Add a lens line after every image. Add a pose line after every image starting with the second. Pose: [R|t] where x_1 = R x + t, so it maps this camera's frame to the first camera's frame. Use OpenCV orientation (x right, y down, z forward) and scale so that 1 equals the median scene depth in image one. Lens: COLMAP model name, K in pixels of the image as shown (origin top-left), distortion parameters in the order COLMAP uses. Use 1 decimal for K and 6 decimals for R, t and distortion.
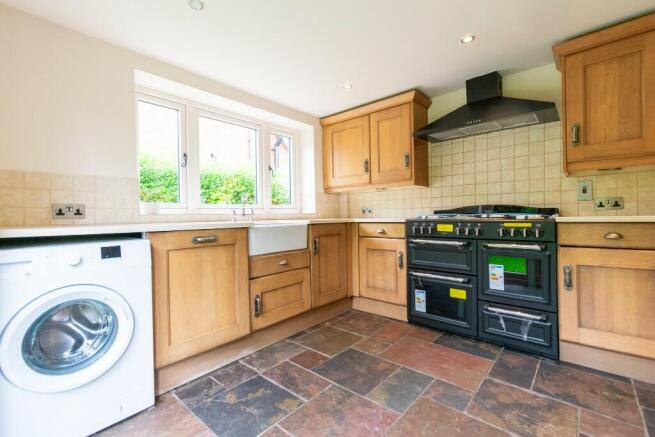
lens RADIAL K [[289.8, 0, 328.2], [0, 289.8, 216.2], [0, 0, 1]] dist [0.004683, -0.001656]
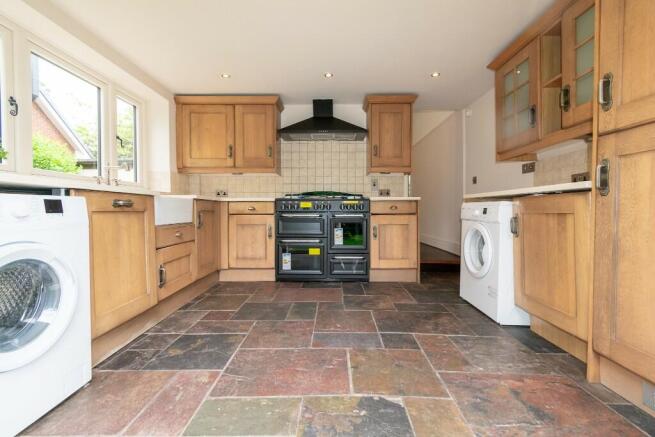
lens RADIAL K [[289.8, 0, 329.9], [0, 289.8, 216.4], [0, 0, 1]] dist [0.004683, -0.001656]
pose [[0.753081, 0.001571, 0.657926, -0.442029], [-0.009546, 0.999918, 0.008539, 0.087848], [-0.657858, -0.012711, 0.753035, -0.112659]]
